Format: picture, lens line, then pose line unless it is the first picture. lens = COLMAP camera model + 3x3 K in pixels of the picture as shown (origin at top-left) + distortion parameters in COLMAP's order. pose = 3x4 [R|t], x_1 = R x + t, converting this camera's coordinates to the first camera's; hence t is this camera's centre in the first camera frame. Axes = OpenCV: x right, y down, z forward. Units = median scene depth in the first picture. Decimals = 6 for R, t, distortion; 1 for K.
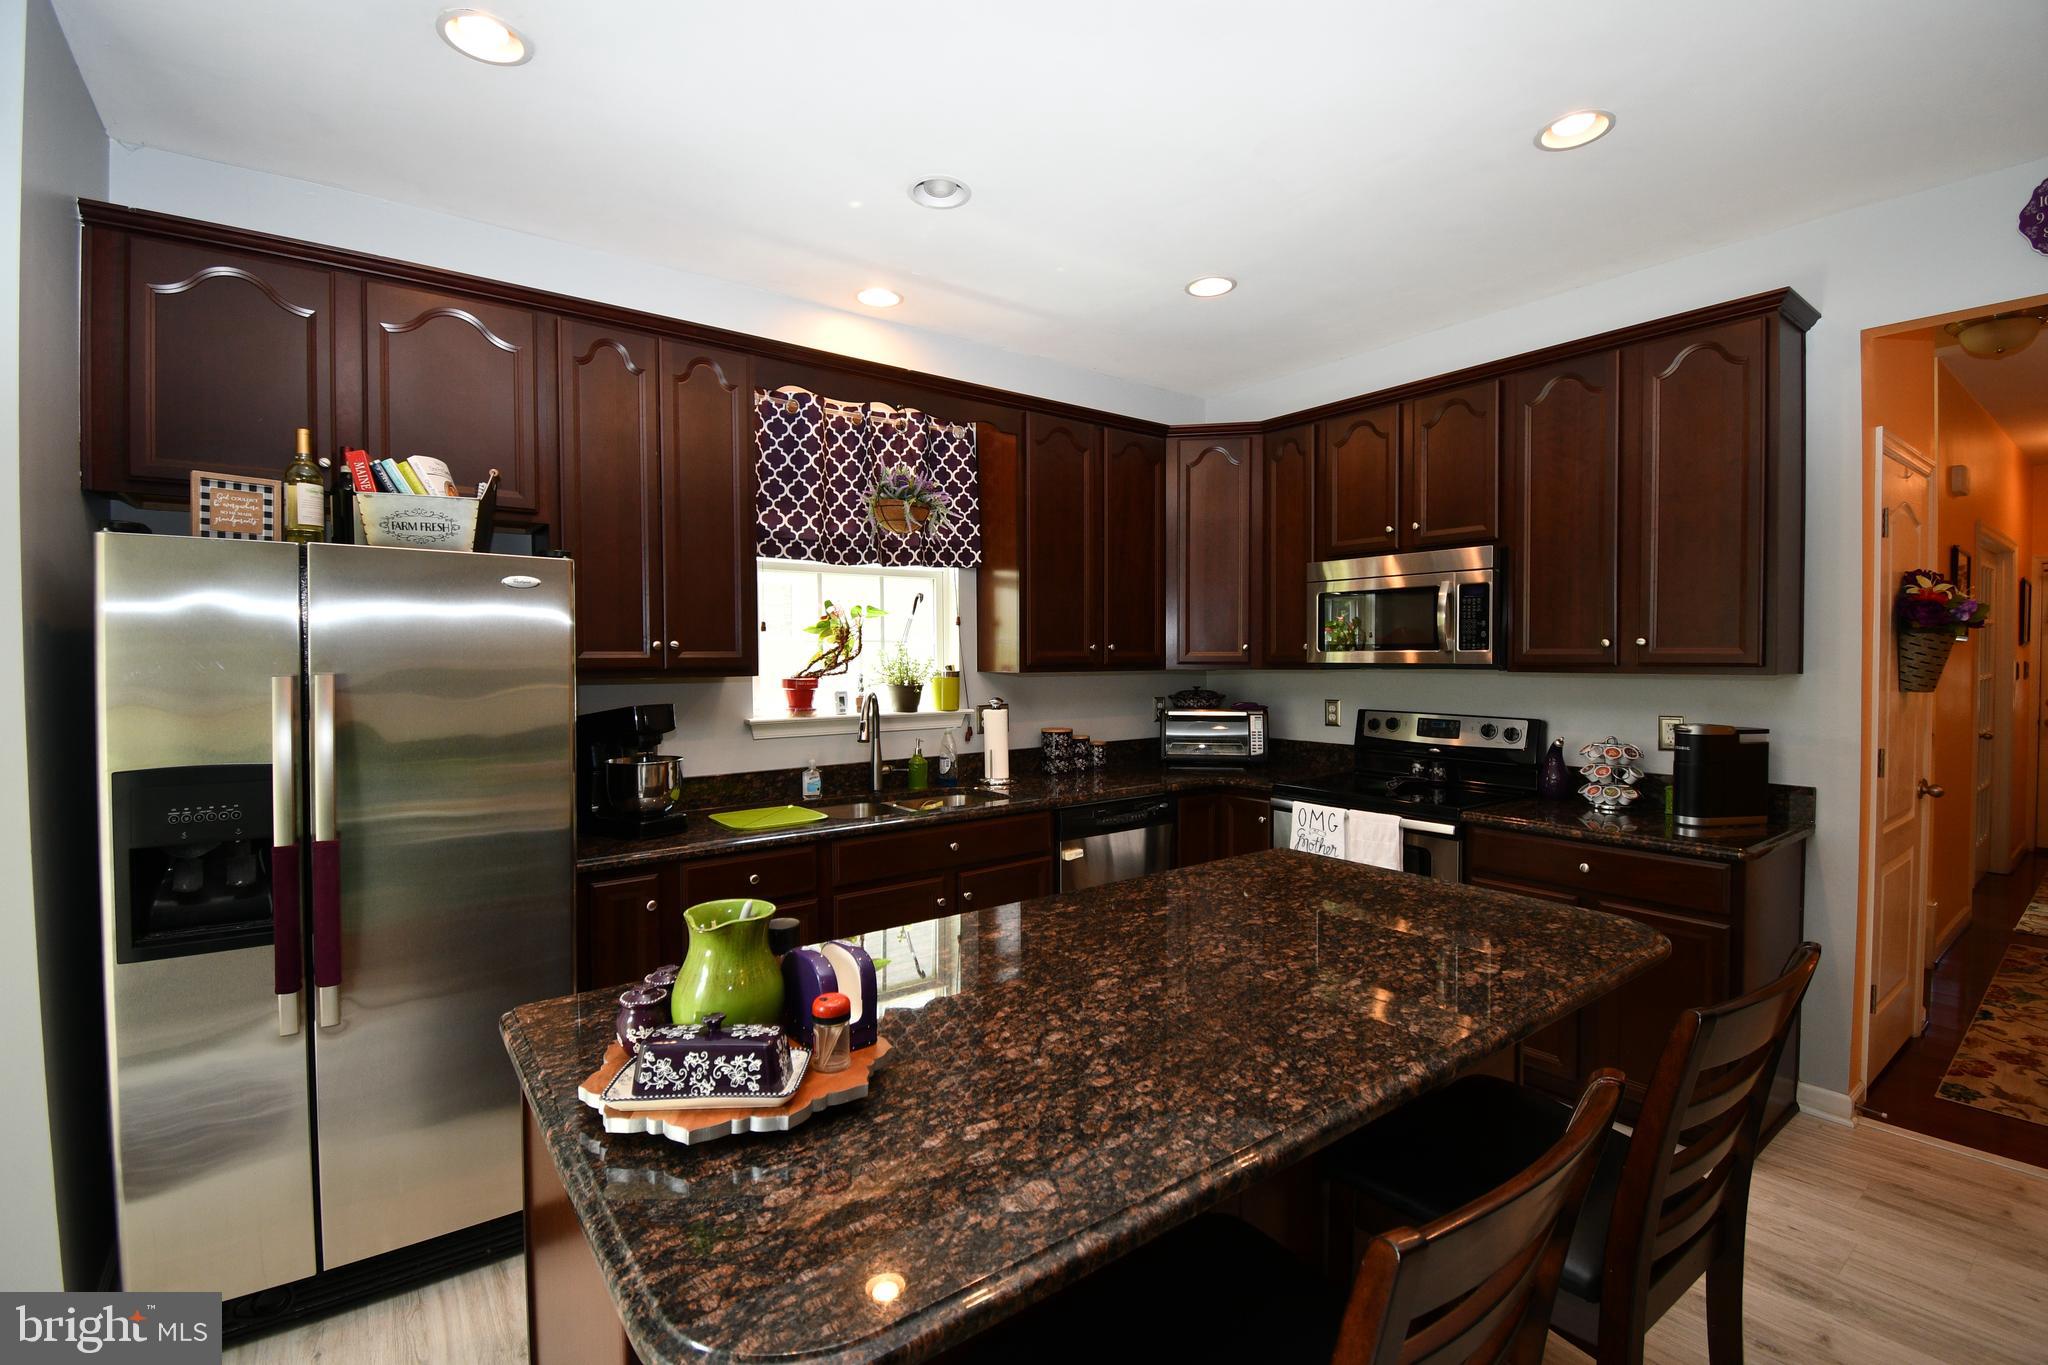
lens RADIAL K [[905.9, 0, 1015.5], [0, 905.9, 674.6], [0, 0, 1]] dist [-0.006760, -0.011211]
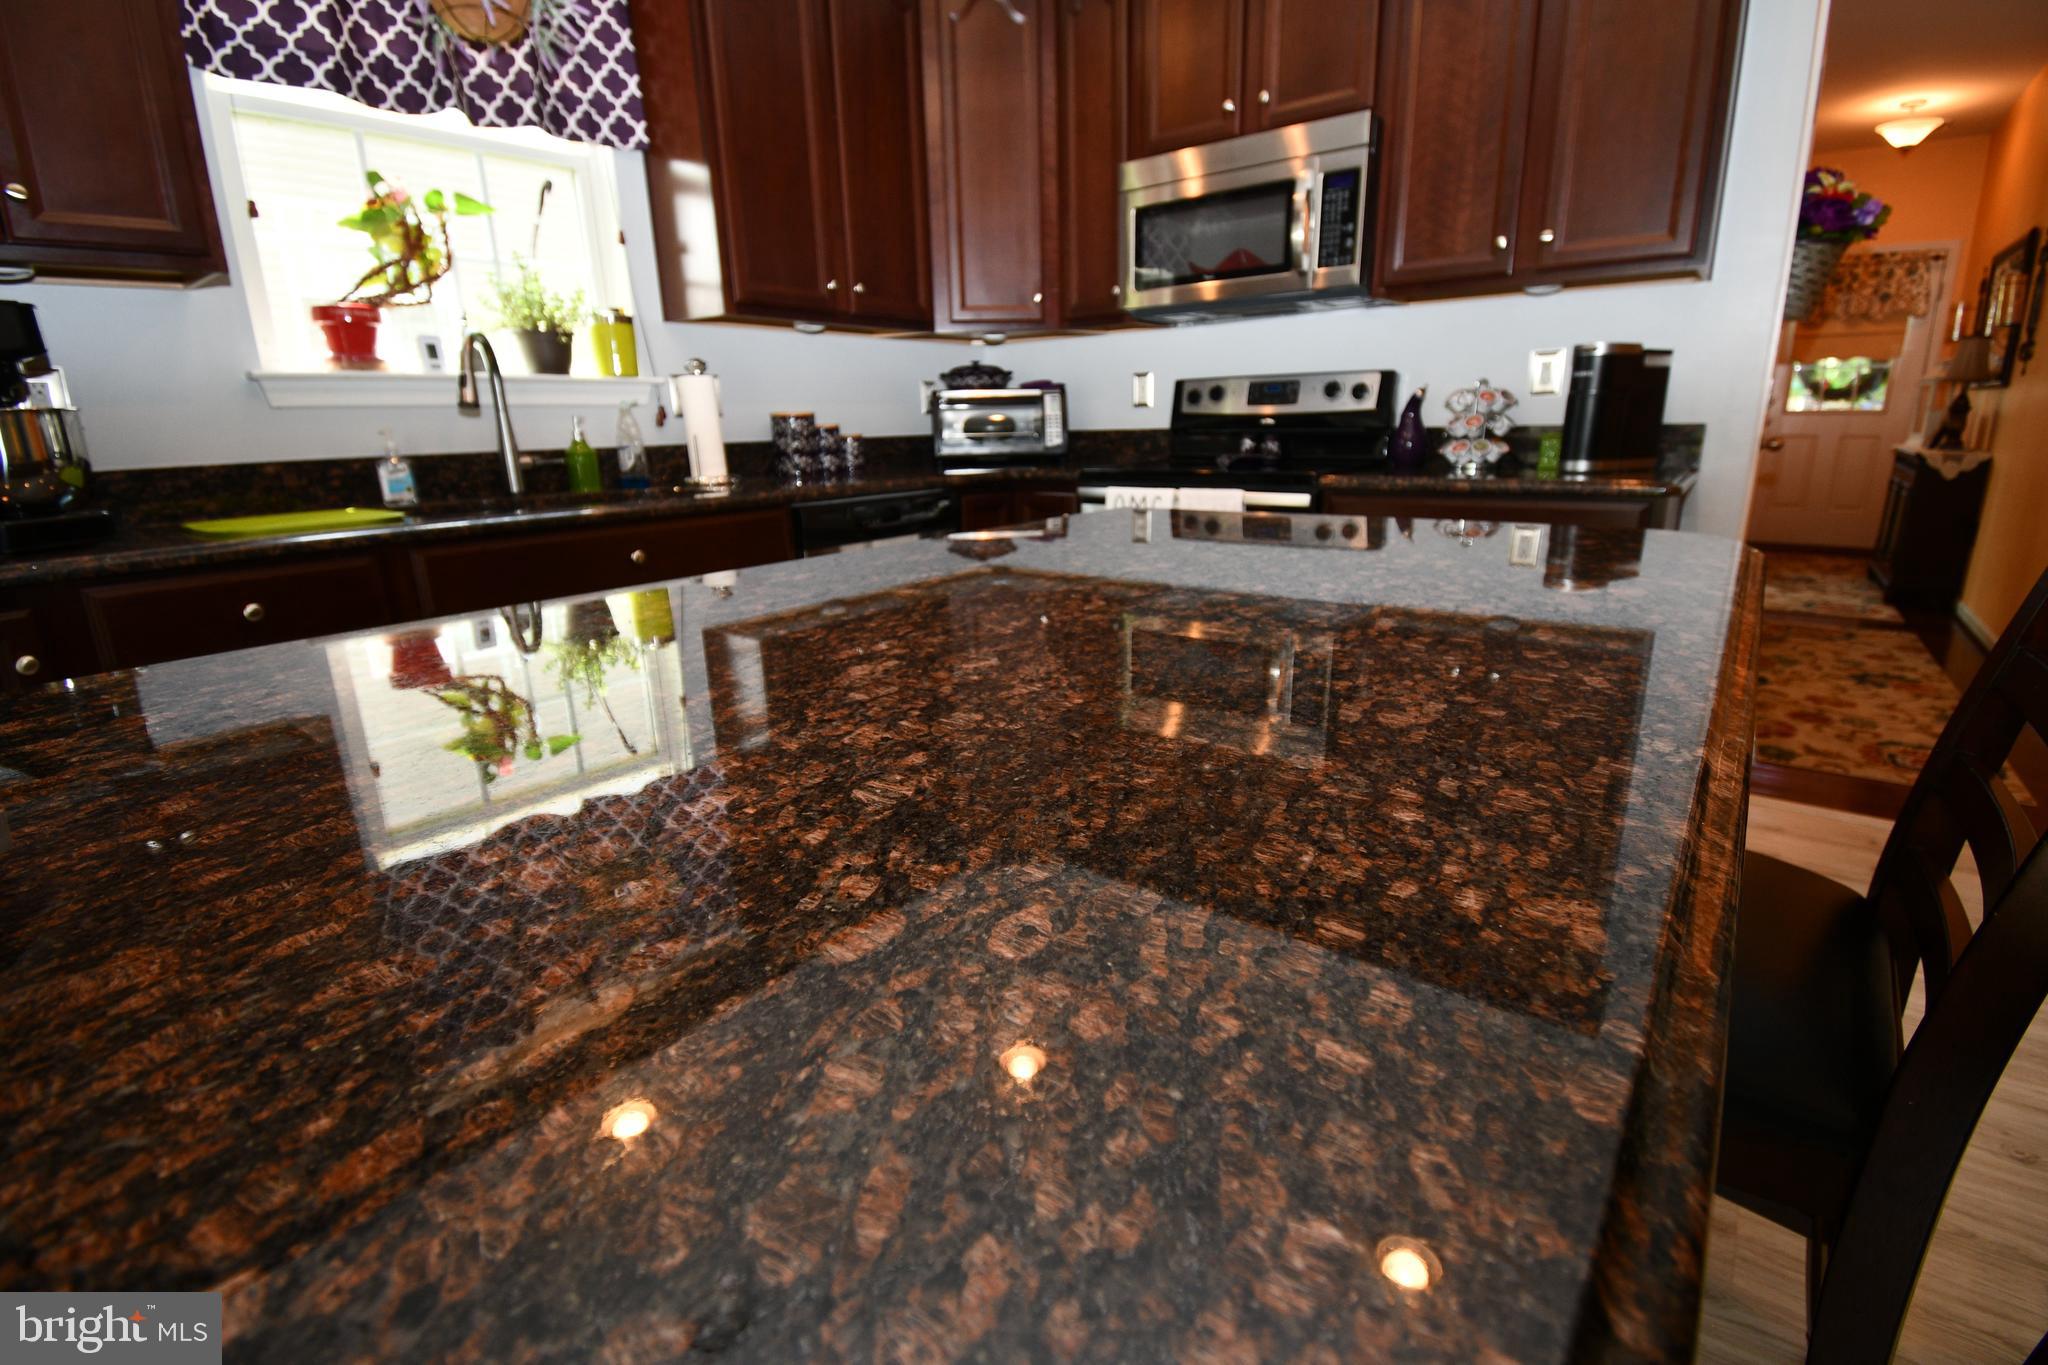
lens RADIAL K [[905.9, 0, 1024.6], [0, 905.9, 688.5], [0, 0, 1]] dist [-0.006760, -0.011211]
pose [[0.963573, -0.092167, 0.251064, 0.029314], [0.024287, 0.965019, 0.261052, 0.111830], [-0.266342, -0.245445, 0.932104, 0.271881]]
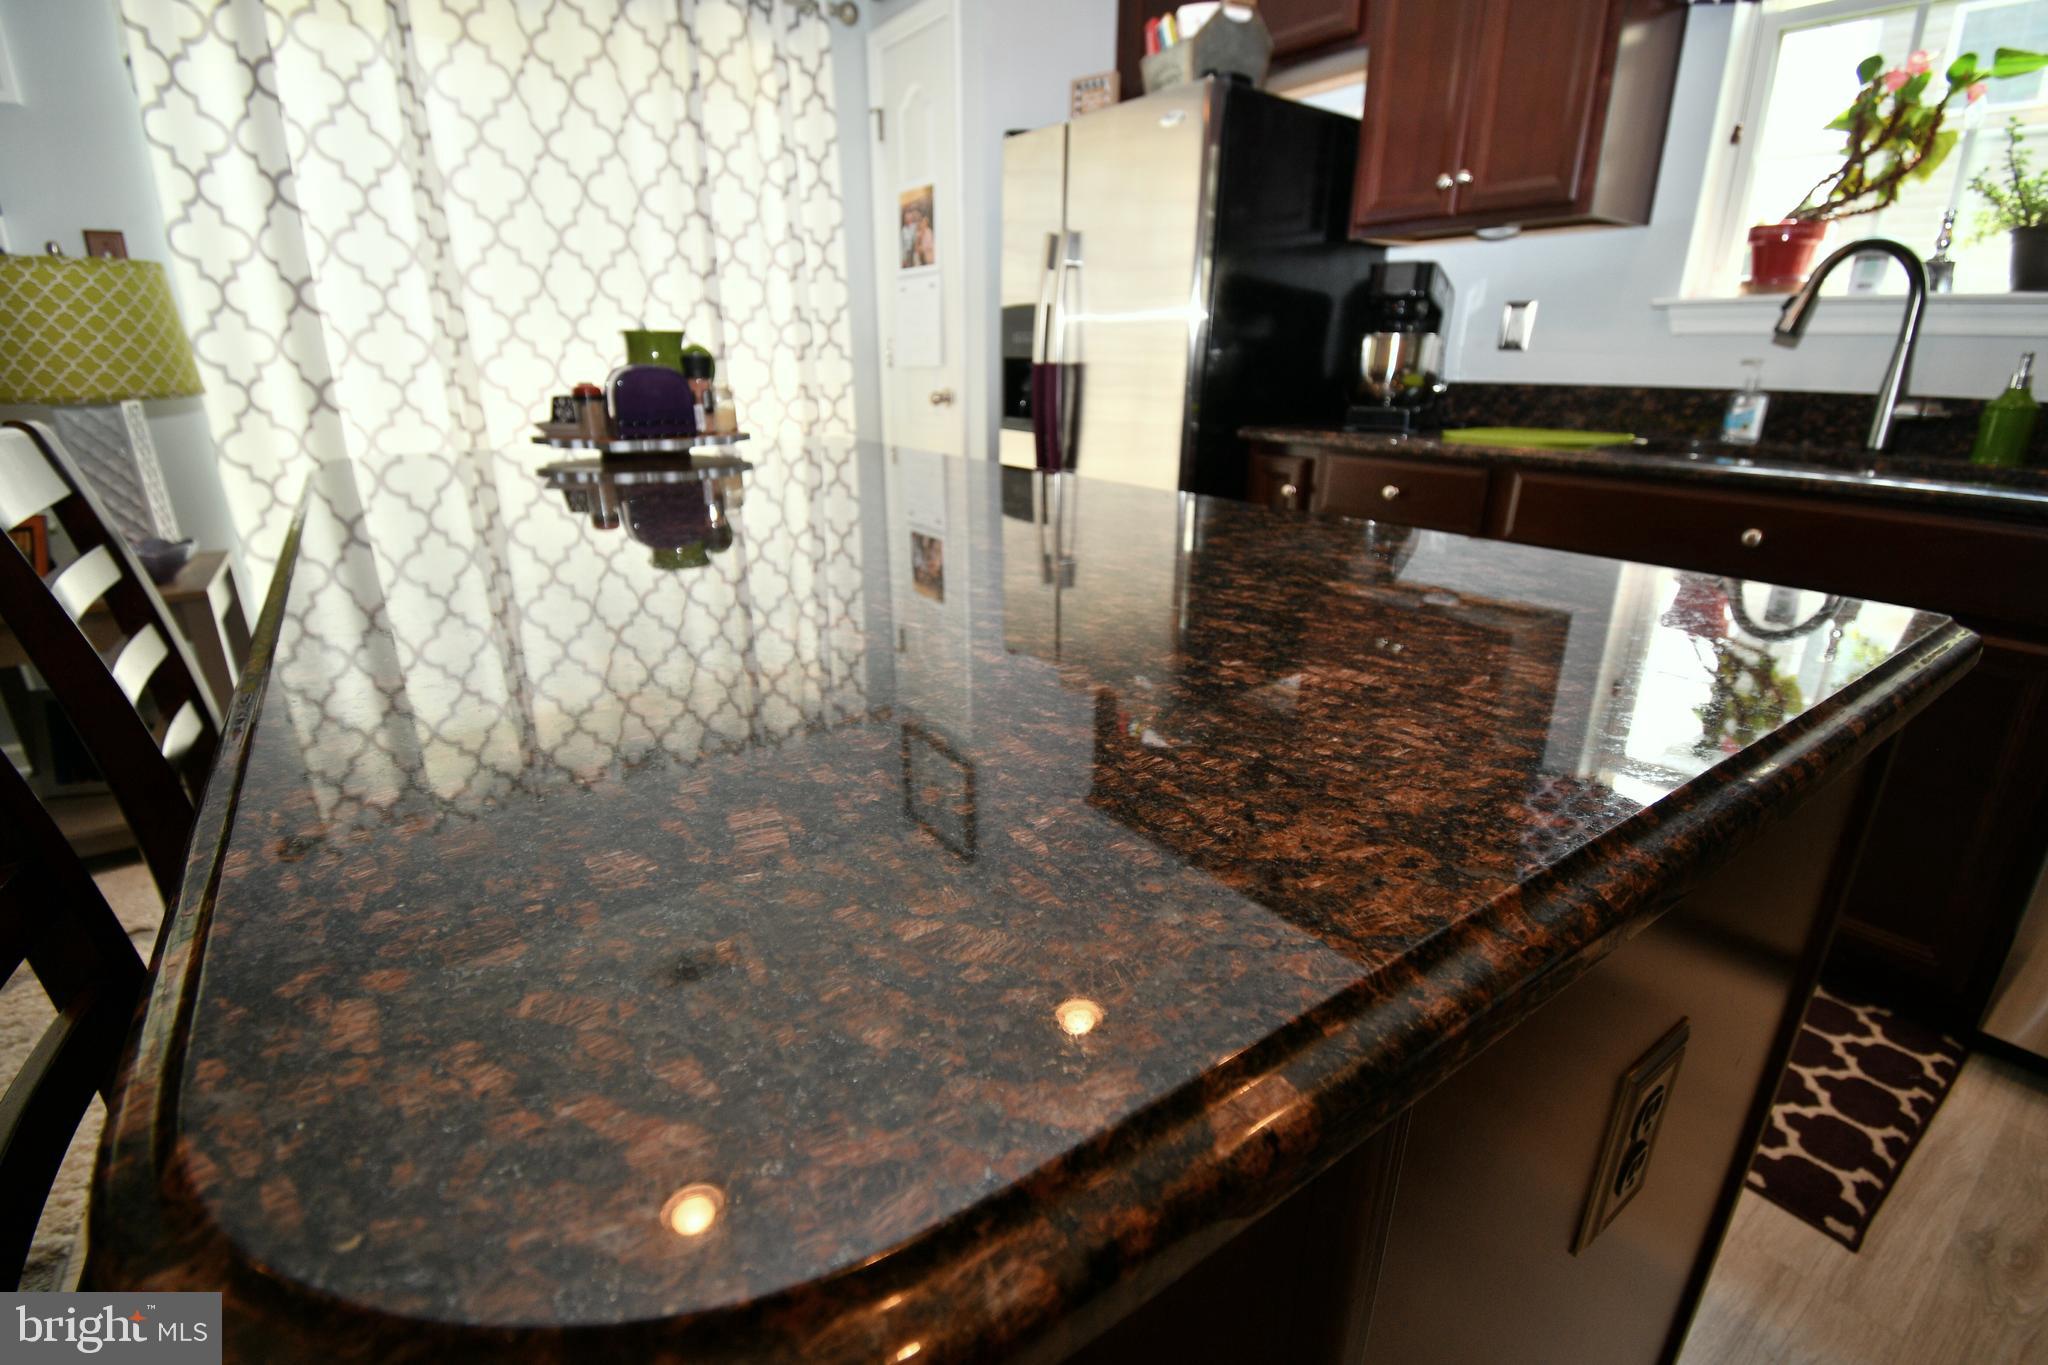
lens RADIAL K [[905.9, 0, 1024.2], [0, 905.9, 686.3], [0, 0, 1]] dist [-0.006760, -0.011211]
pose [[-0.031647, 0.344181, -0.938370, 0.421394], [-0.024304, 0.938298, 0.344974, 0.100174], [0.999204, 0.033724, -0.021329, 0.581749]]
